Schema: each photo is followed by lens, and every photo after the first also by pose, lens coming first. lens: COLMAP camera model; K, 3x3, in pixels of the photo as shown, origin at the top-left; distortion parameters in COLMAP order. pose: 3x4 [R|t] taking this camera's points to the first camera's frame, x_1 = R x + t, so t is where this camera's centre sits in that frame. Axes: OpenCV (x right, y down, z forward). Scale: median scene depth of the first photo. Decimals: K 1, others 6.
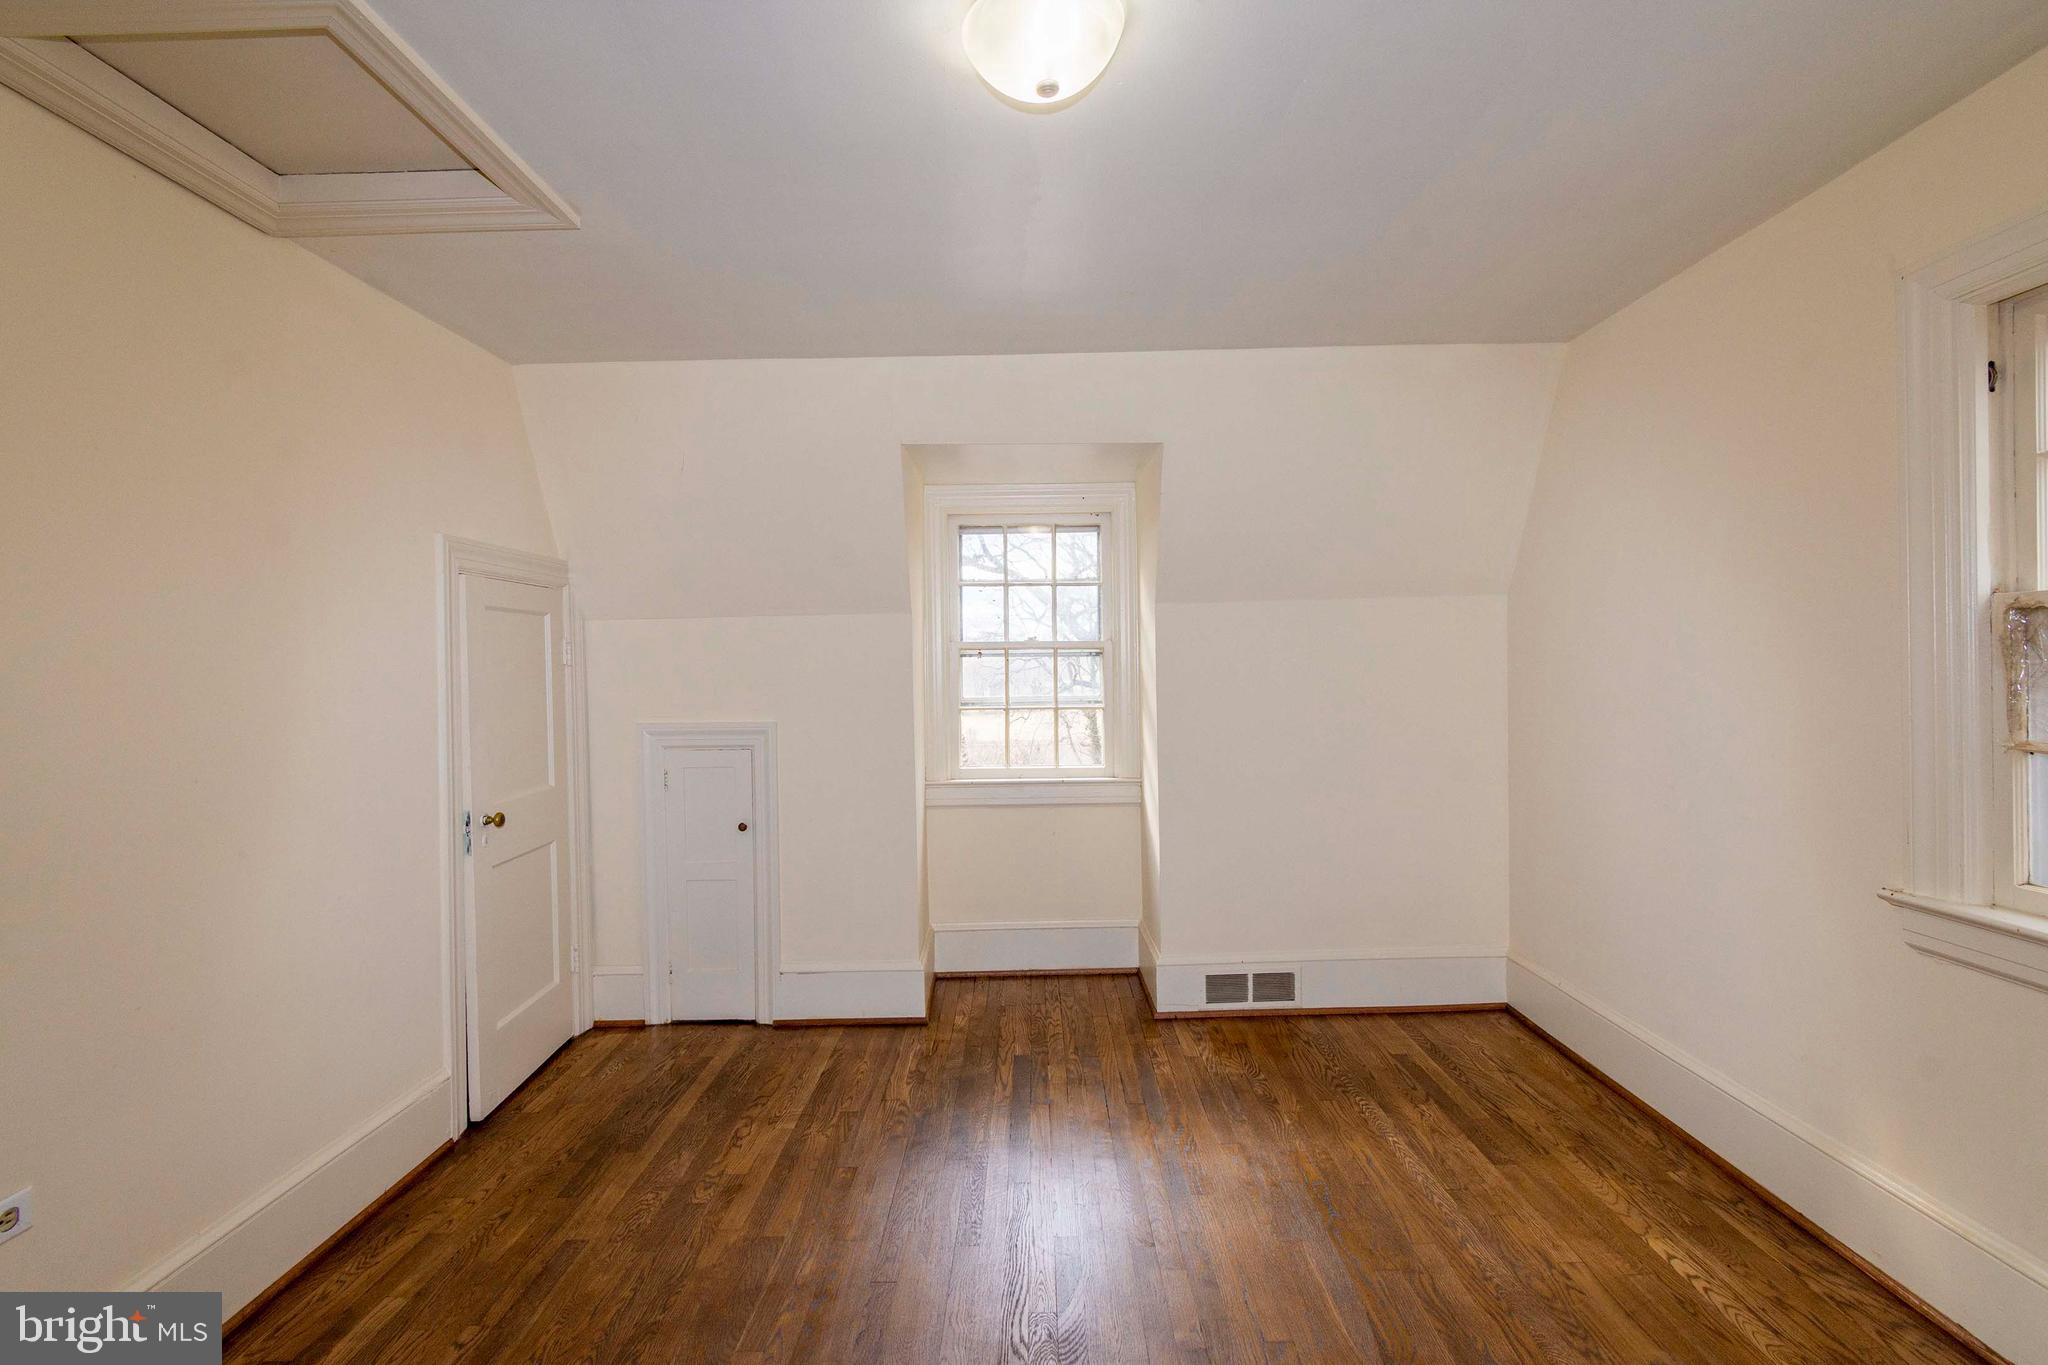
lens RADIAL K [[903.8, 0, 1028.2], [0, 903.8, 670.5], [0, 0, 1]] dist [0.003061, -0.002339]
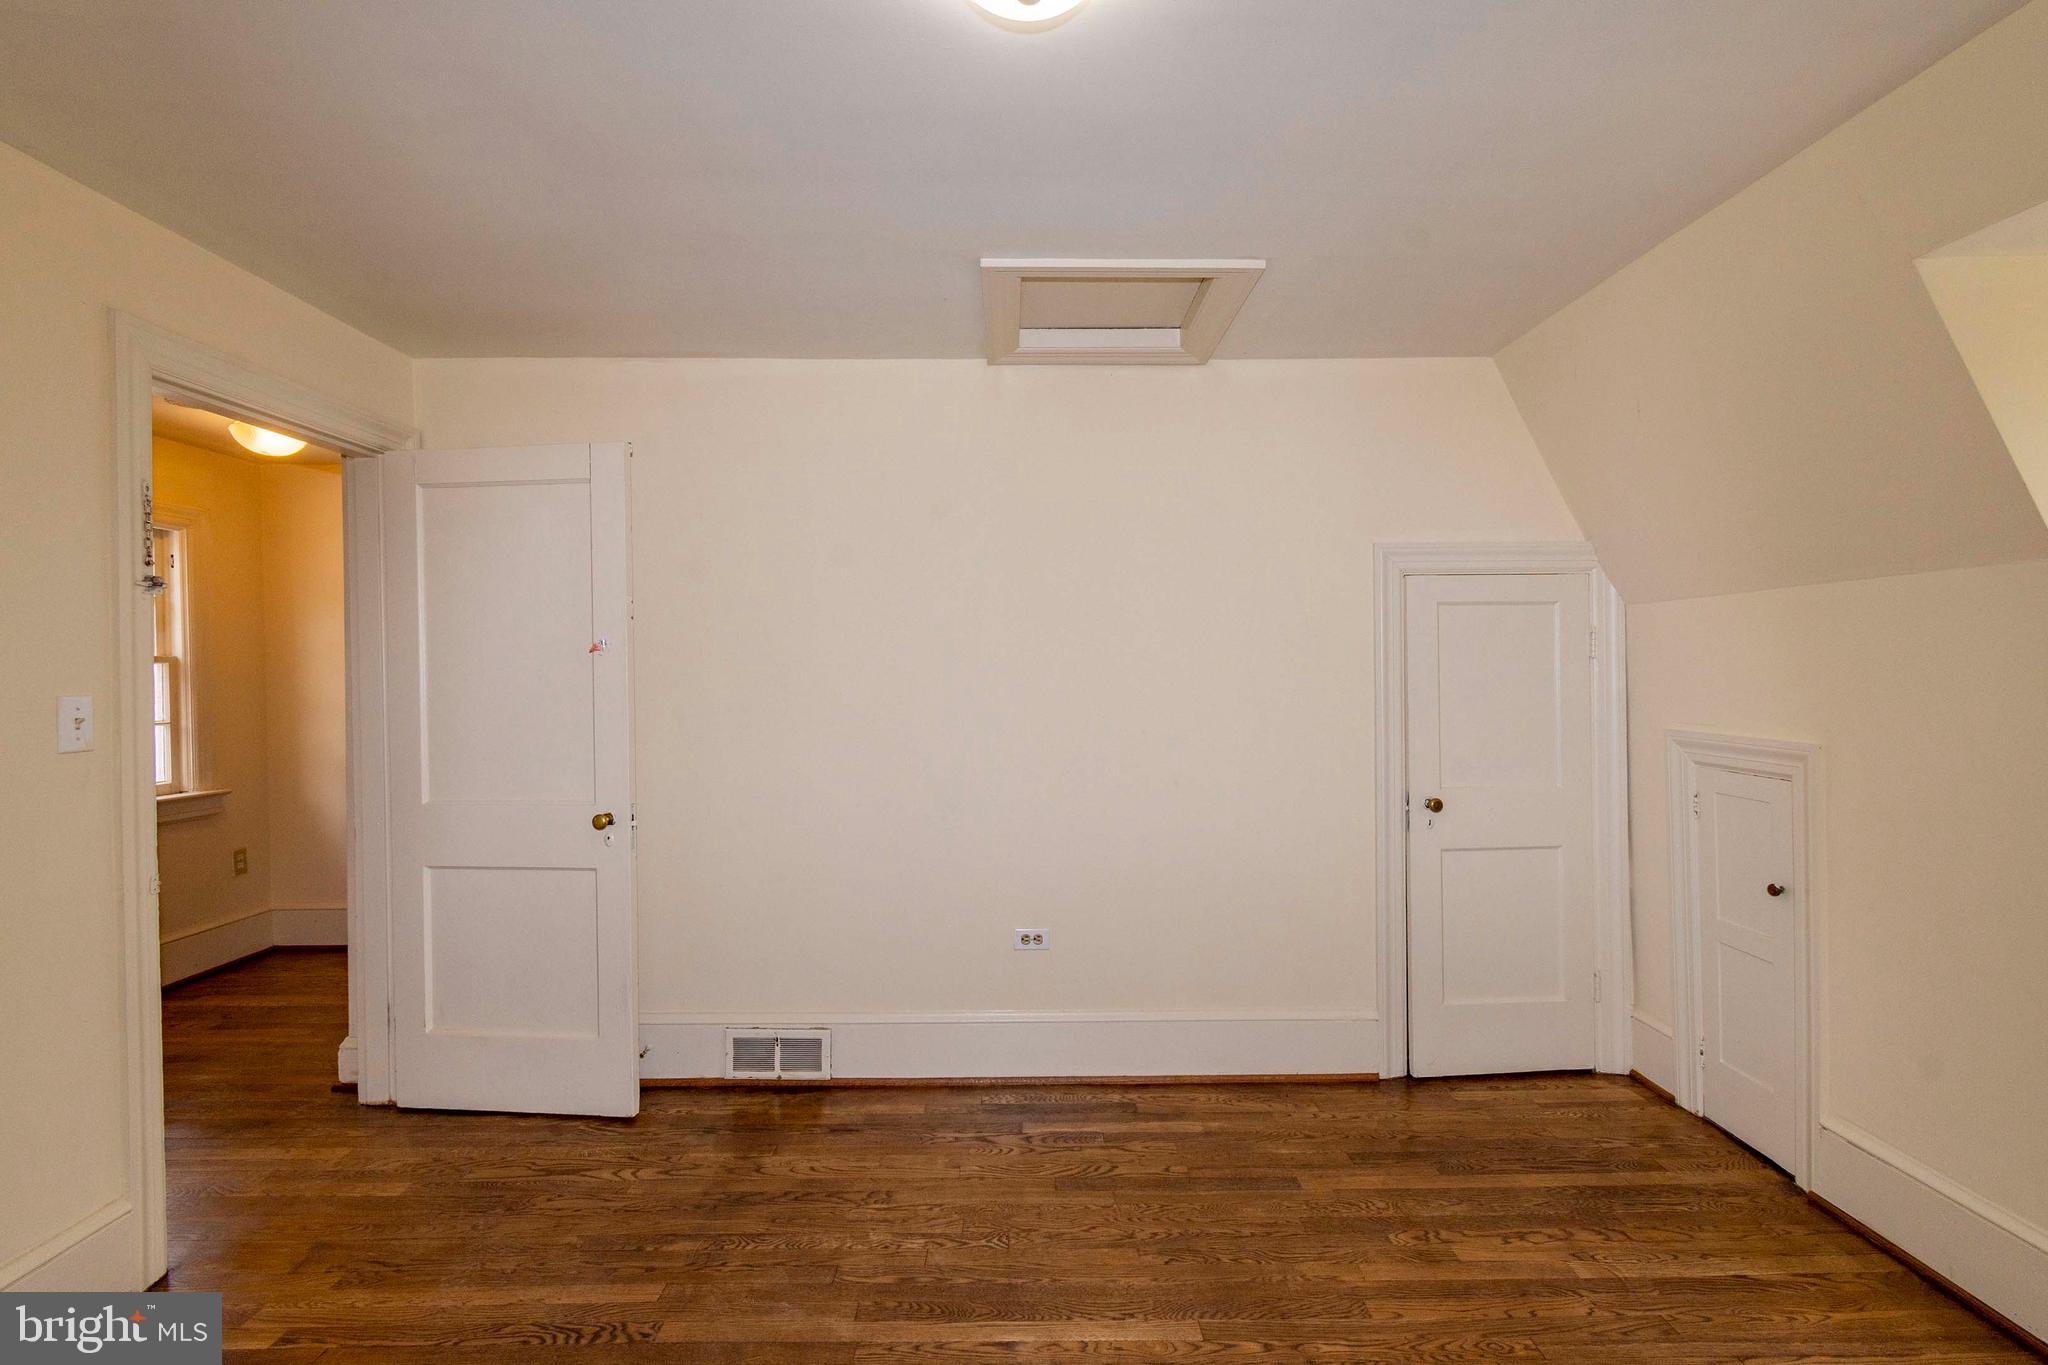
lens RADIAL K [[903.8, 0, 1028.2], [0, 903.8, 670.5], [0, 0, 1]] dist [0.003061, -0.002339]
pose [[0.023937, 0.022757, -0.999454, 0.458132], [-0.003830, 0.999736, 0.022671, -0.012941], [0.999706, 0.003285, 0.024018, 0.510083]]
